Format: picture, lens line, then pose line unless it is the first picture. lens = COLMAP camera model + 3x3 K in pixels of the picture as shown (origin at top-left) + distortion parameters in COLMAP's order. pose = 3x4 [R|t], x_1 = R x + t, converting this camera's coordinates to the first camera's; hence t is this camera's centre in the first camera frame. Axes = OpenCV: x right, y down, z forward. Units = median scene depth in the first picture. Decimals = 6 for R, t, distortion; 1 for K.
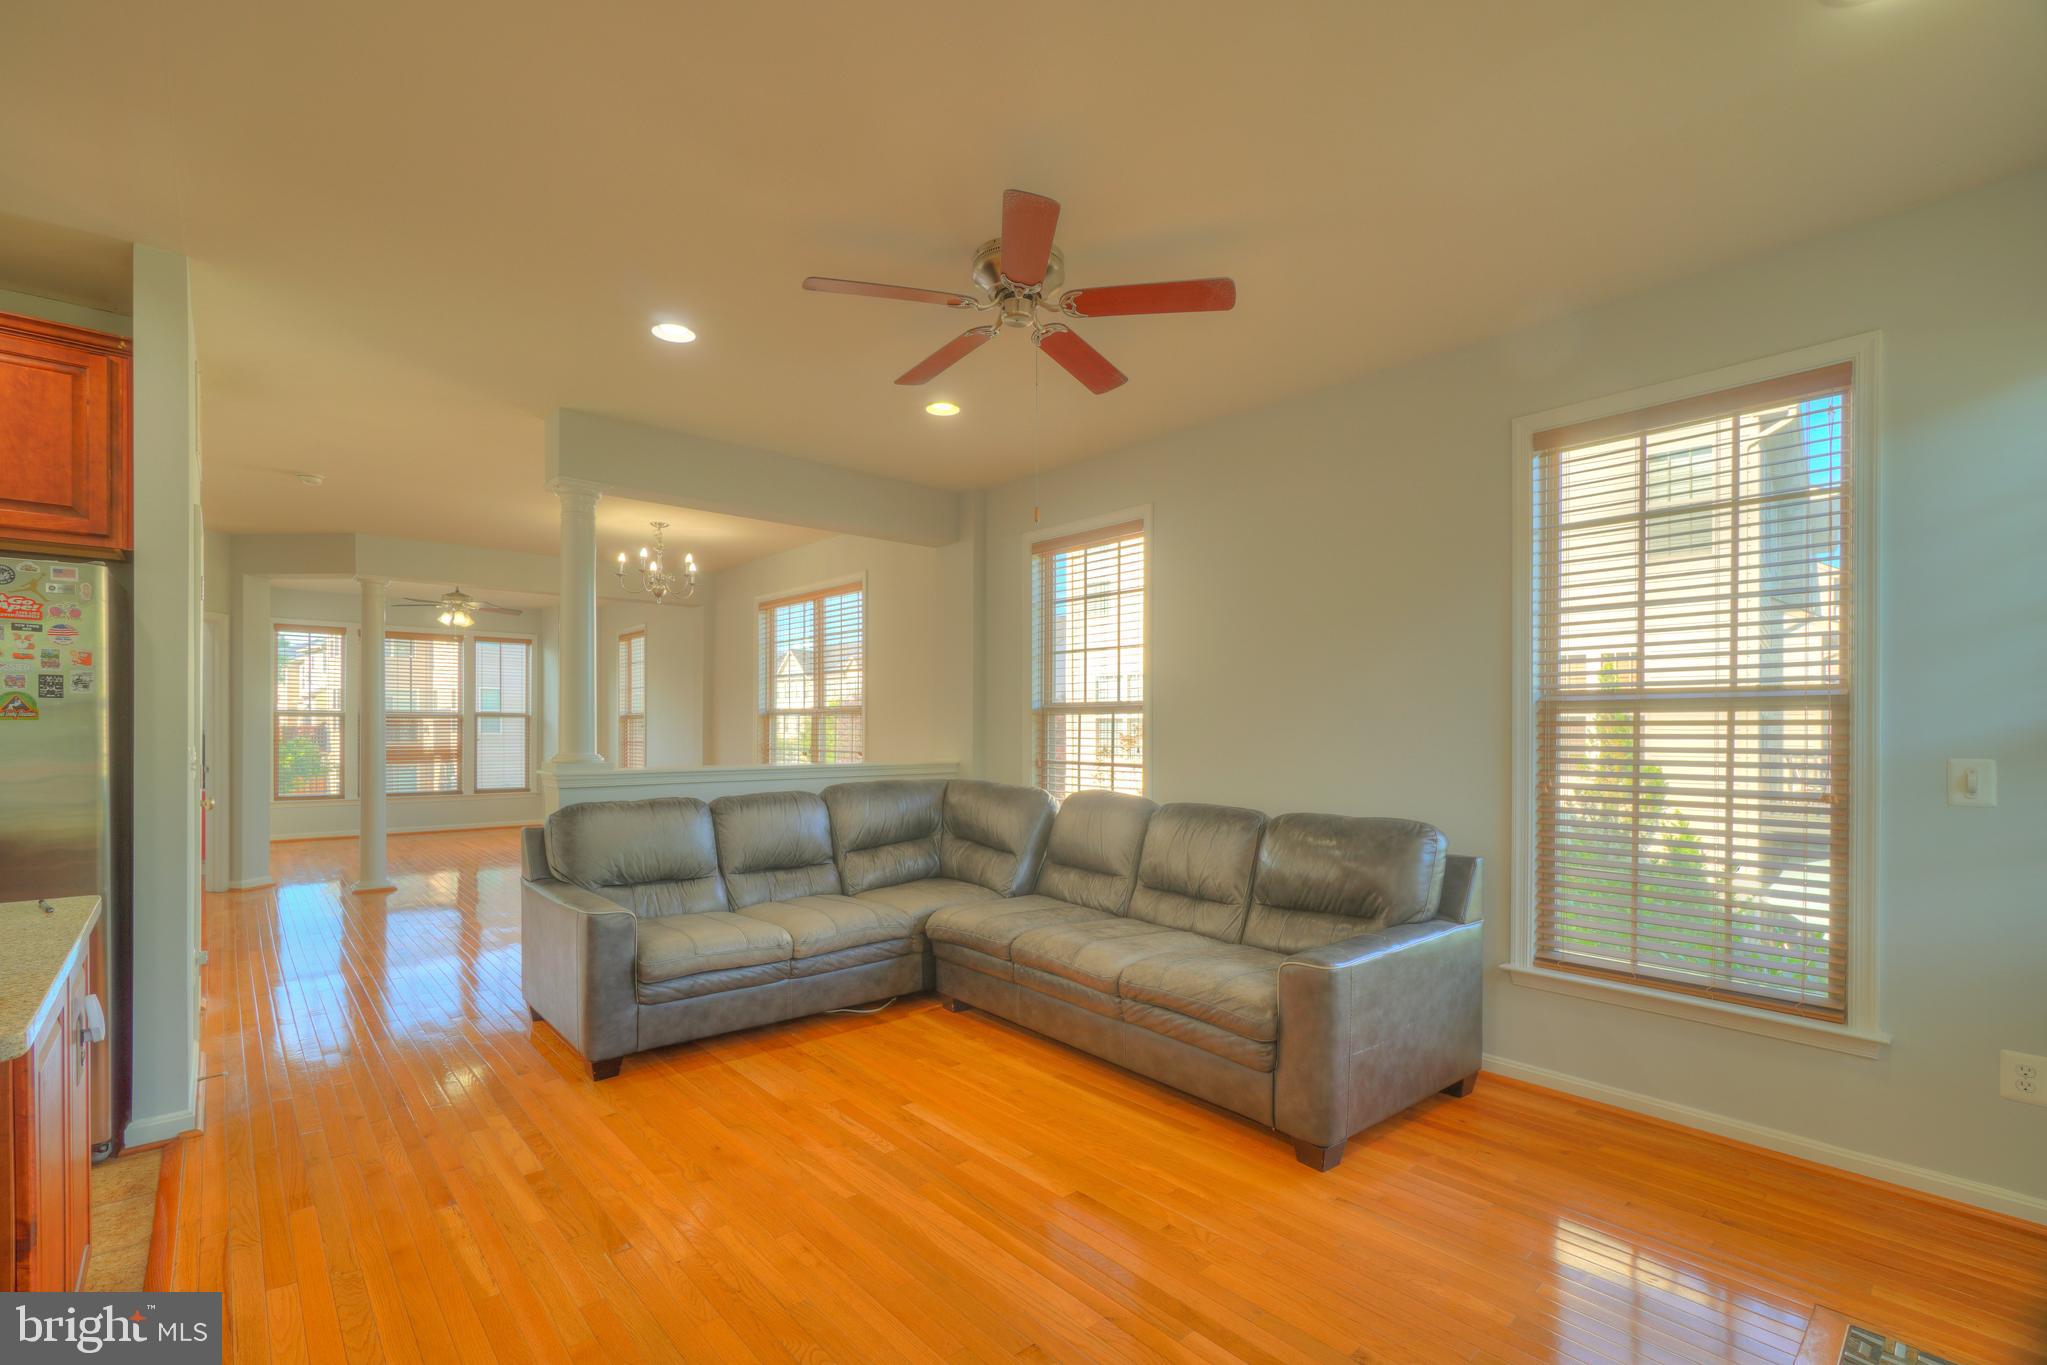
lens RADIAL K [[906.5, 0, 1002.8], [0, 906.5, 731.5], [0, 0, 1]] dist [-0.001730, 0.000109]
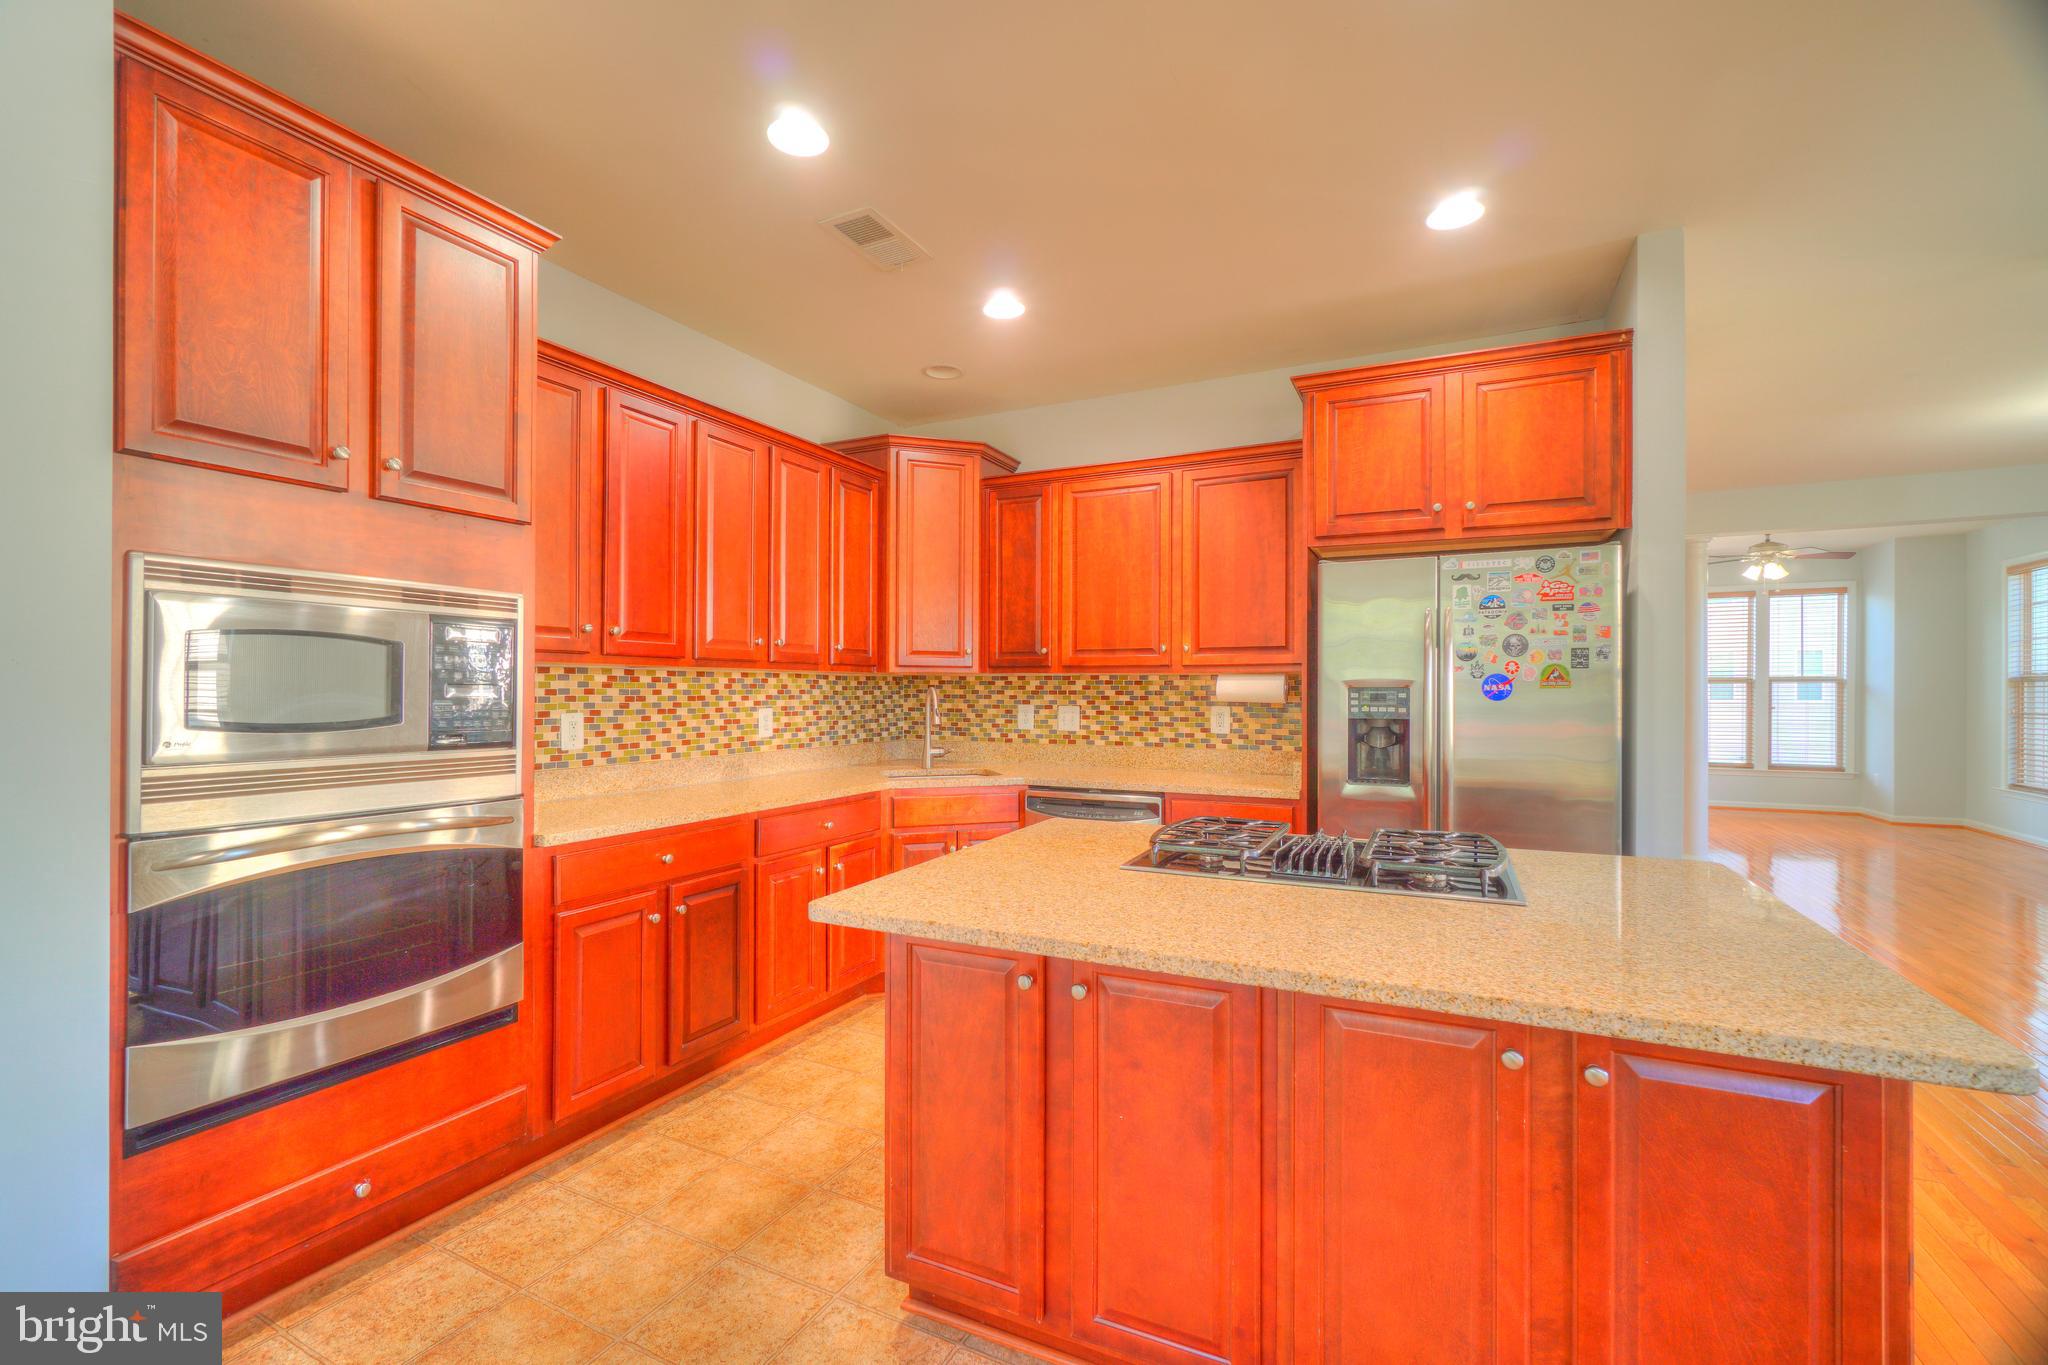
lens RADIAL K [[886.5, 0, 1006.9], [0, 886.5, 688.3], [0, 0, 1]] dist [-0.003772, 0.000074]
pose [[0.385021, -0.005762, -0.922890, -0.183051], [-0.003311, 0.999965, -0.007624, -0.000929], [0.922902, 0.005991, 0.384988, -0.047743]]
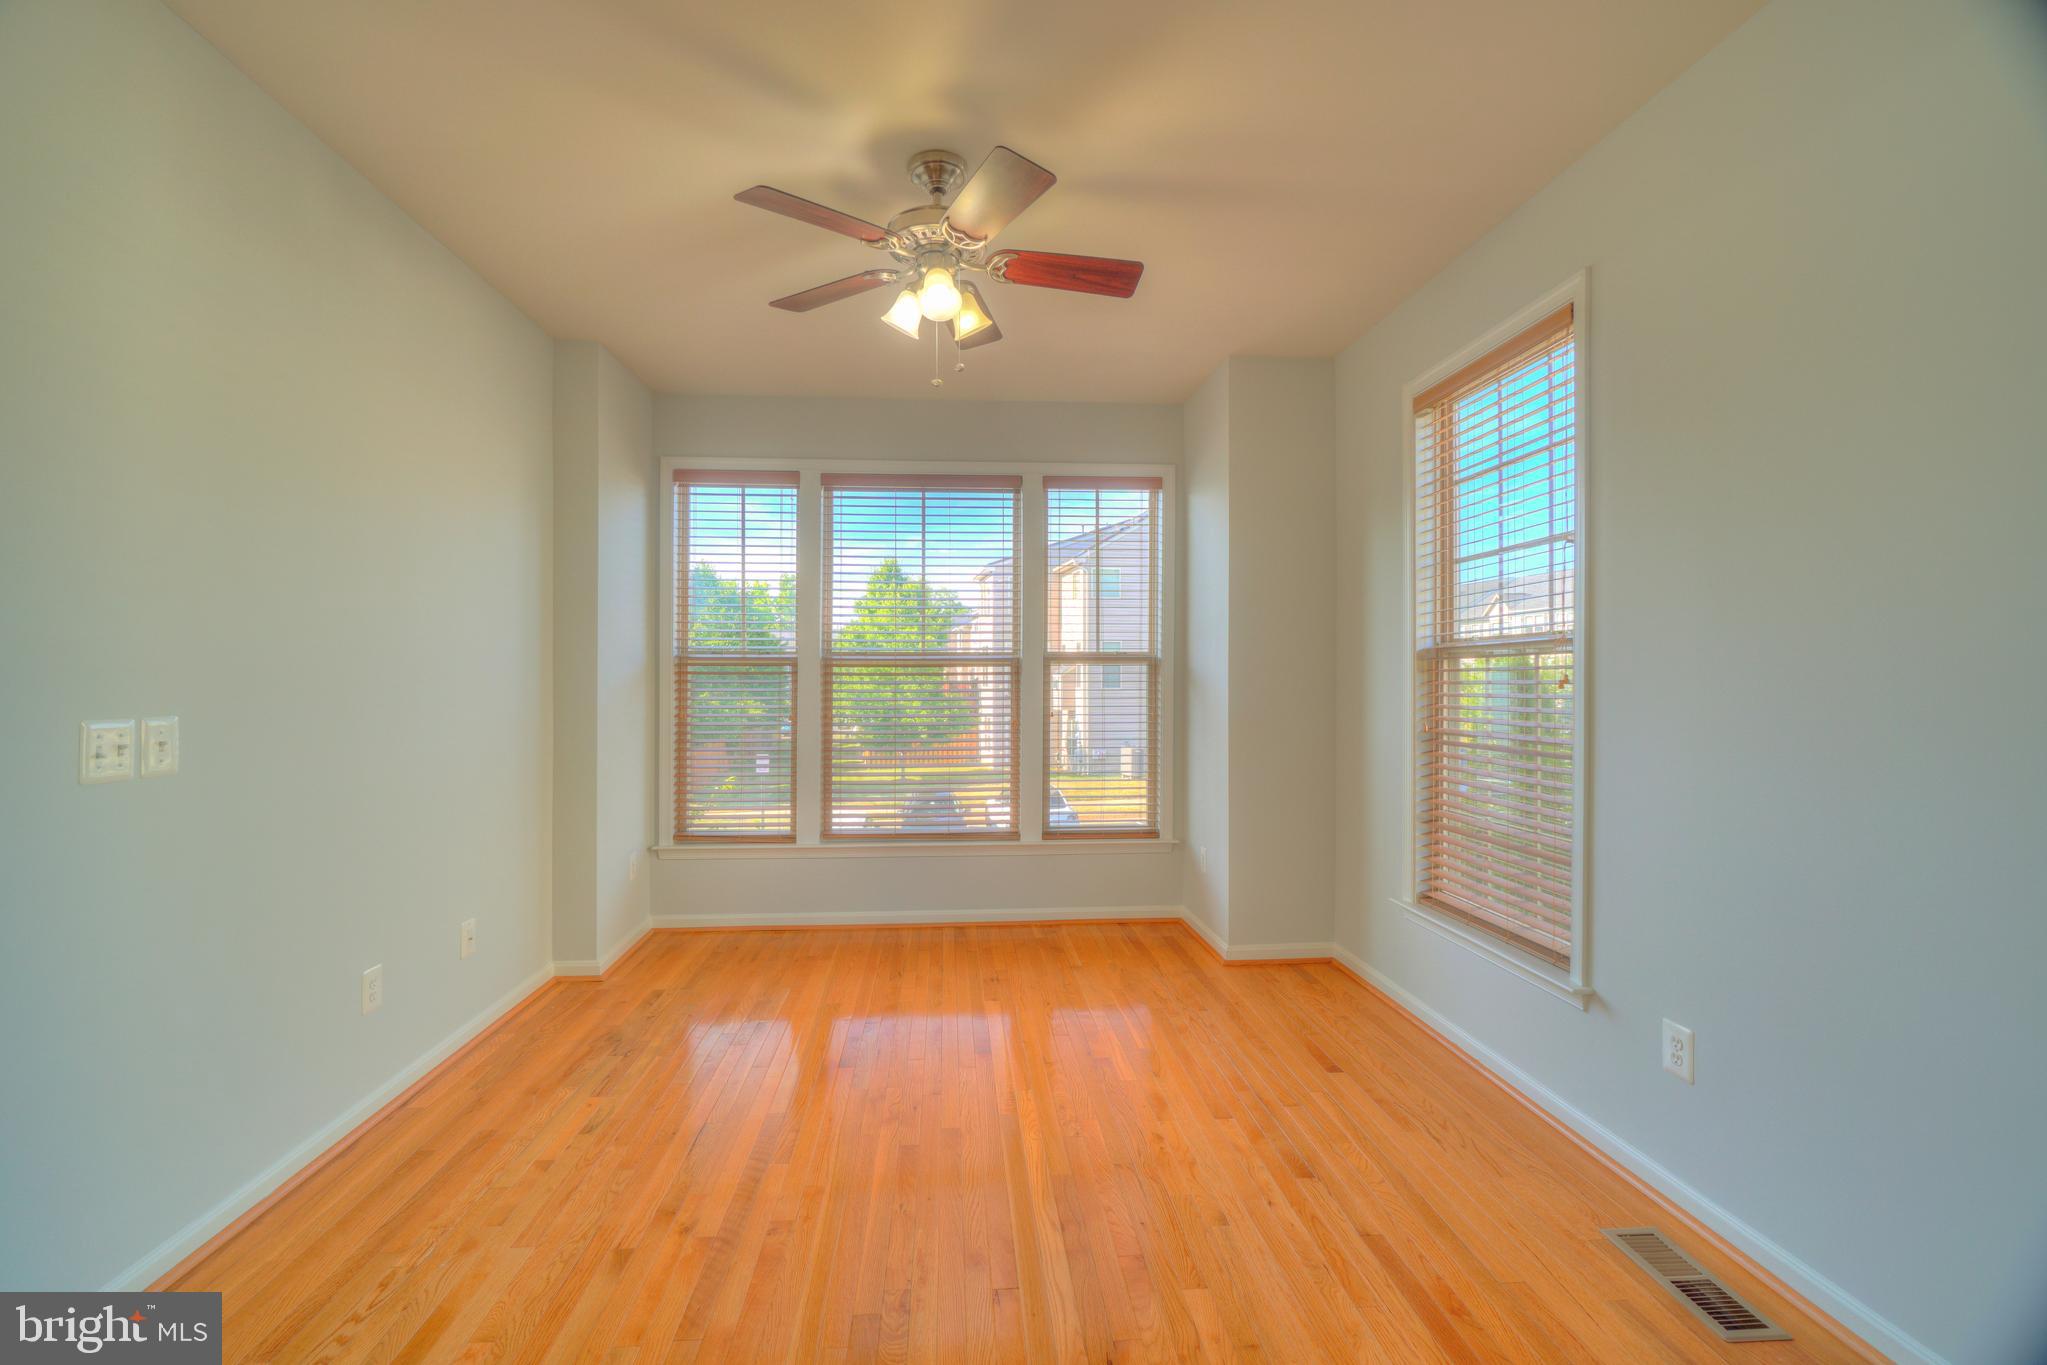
lens RADIAL K [[896.3, 0, 1000.0], [0, 896.3, 693.8], [0, 0, 1]] dist [-0.000555, 0.000644]
pose [[0.793578, 0.003167, -0.608460, -0.837056], [0.003716, 0.999943, 0.010051, -0.012499], [0.608457, -0.010238, 0.793521, 1.597402]]
